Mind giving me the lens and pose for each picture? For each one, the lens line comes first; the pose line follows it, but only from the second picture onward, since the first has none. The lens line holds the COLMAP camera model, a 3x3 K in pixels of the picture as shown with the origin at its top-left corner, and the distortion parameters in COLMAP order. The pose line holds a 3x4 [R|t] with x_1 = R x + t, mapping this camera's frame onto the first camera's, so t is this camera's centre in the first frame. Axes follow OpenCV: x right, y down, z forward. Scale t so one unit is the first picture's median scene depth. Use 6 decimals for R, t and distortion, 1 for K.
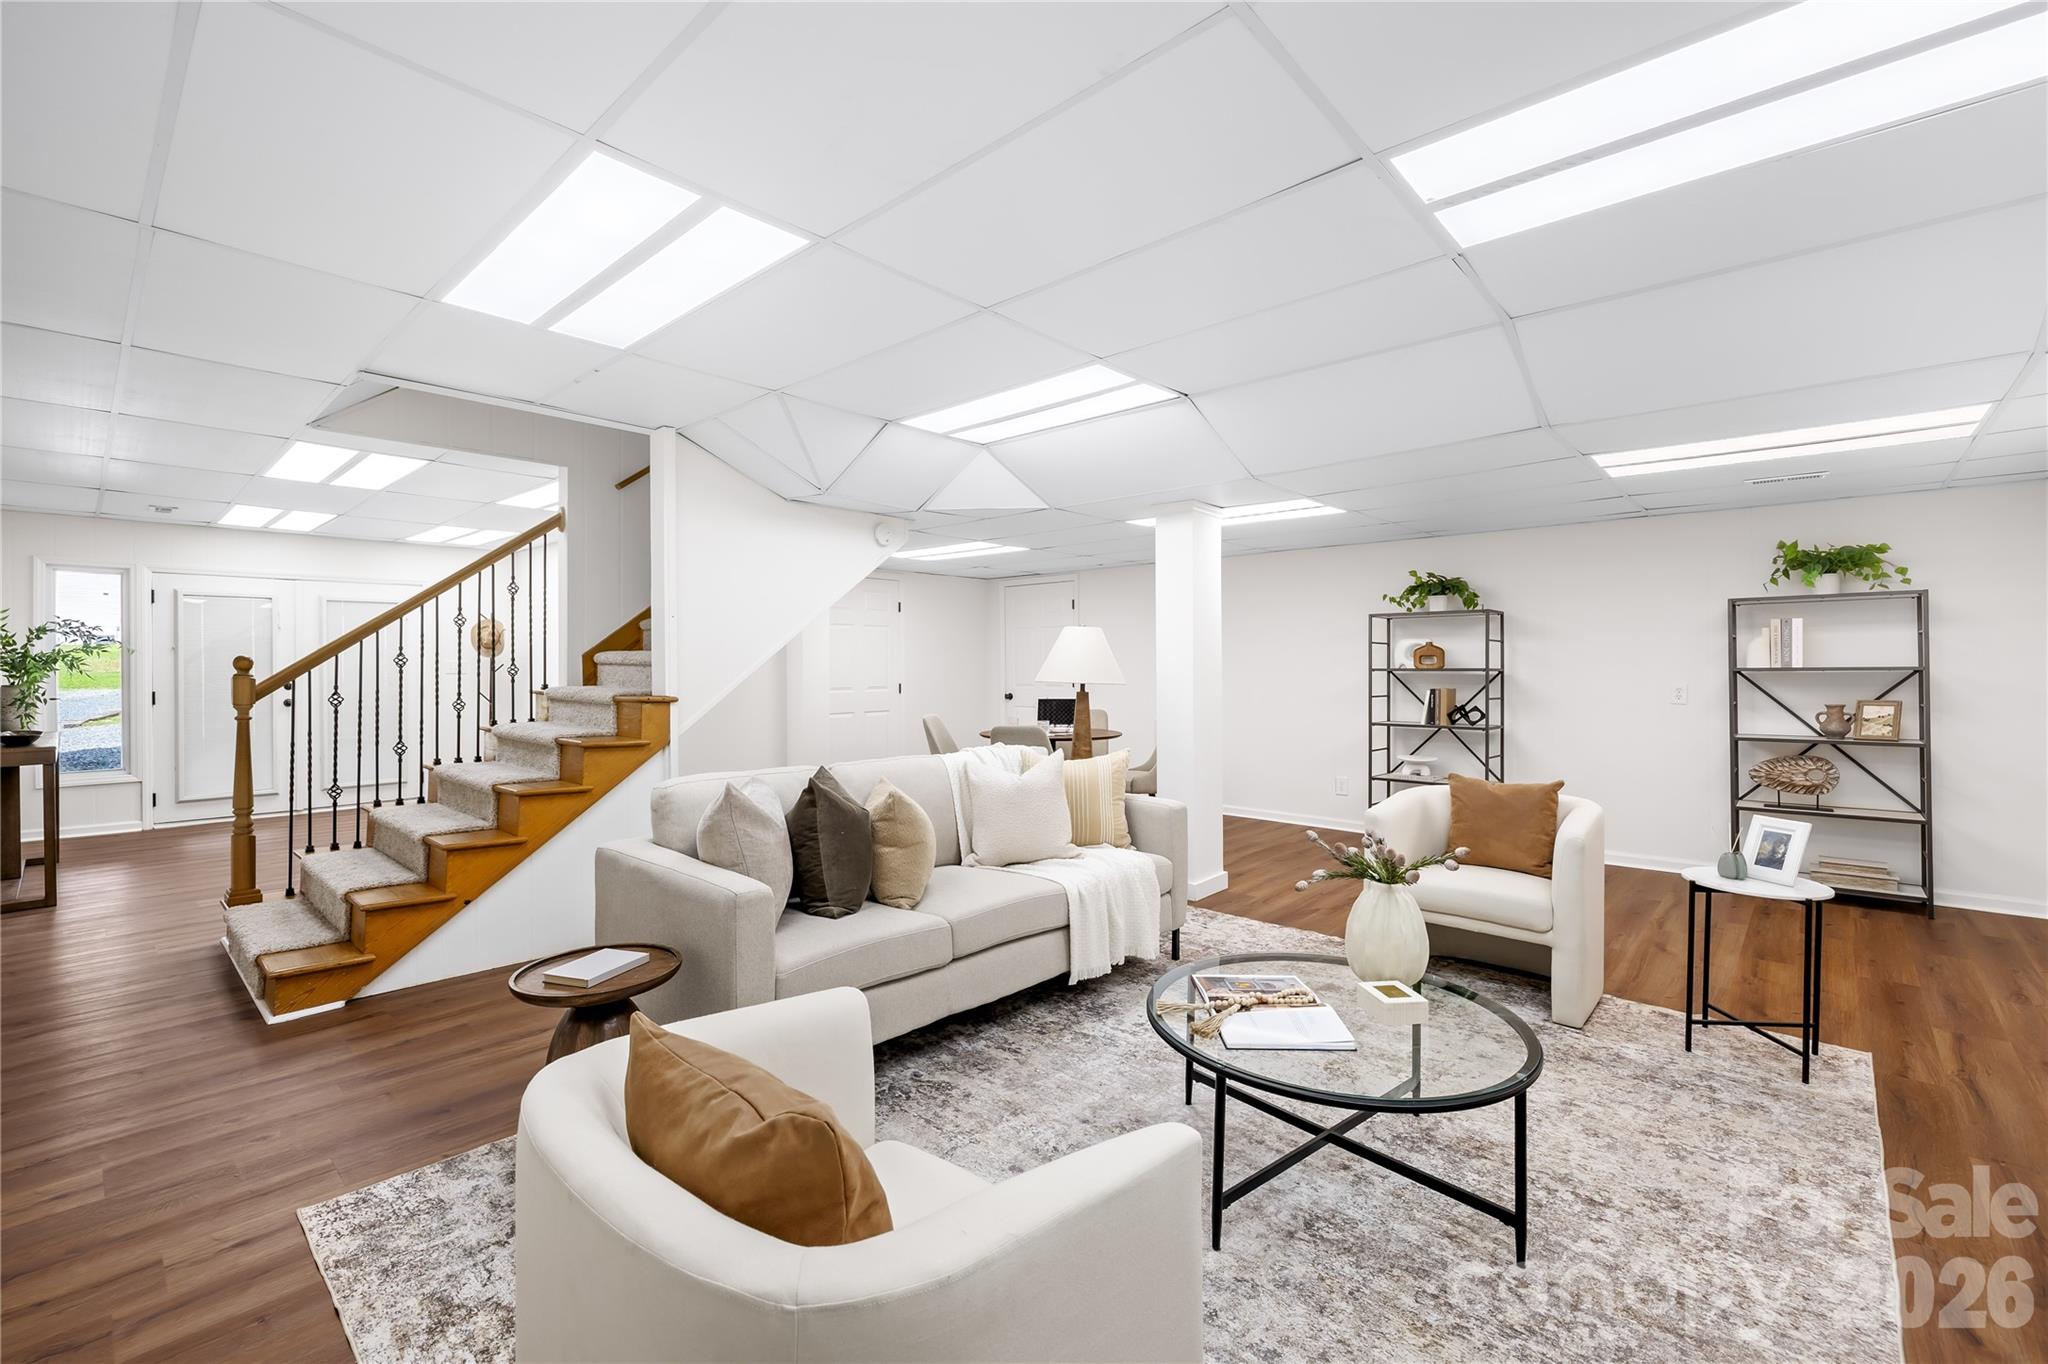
lens RADIAL K [[866.0, 0, 1014.3], [0, 866.0, 670.6], [0, 0, 1]] dist [0.002035, 0.000213]
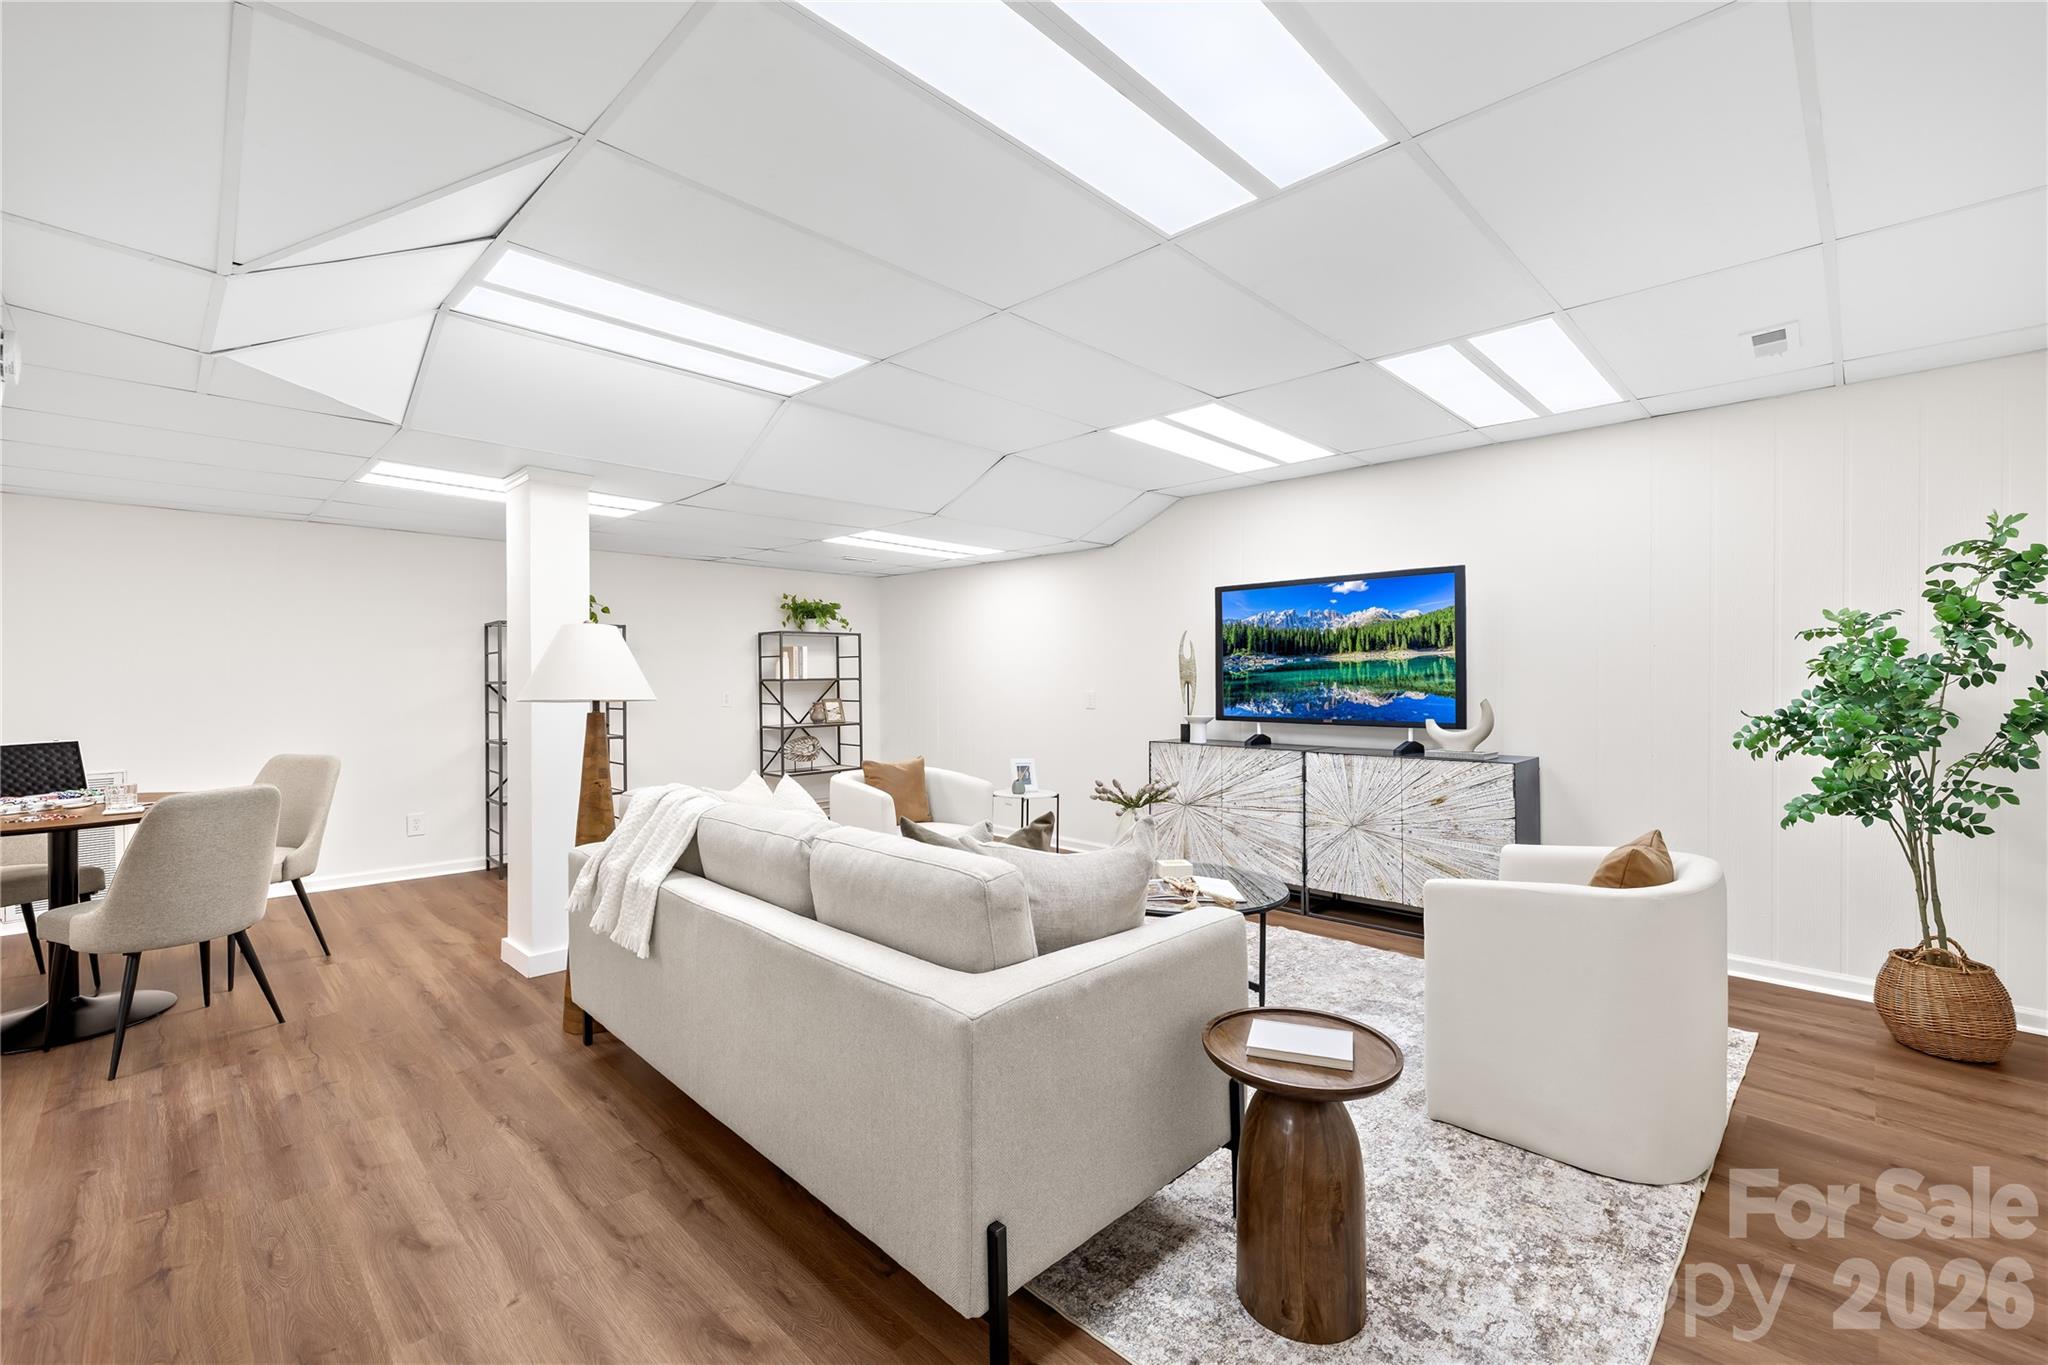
lens RADIAL K [[866.0, 0, 1013.9], [0, 866.0, 675.6], [0, 0, 1]] dist [0.002035, 0.000213]
pose [[0.042541, 0.000173, 0.999095, -0.608177], [0.005878, 0.999983, -0.000424, -0.006672], [-0.999077, 0.005890, 0.042539, 0.569827]]
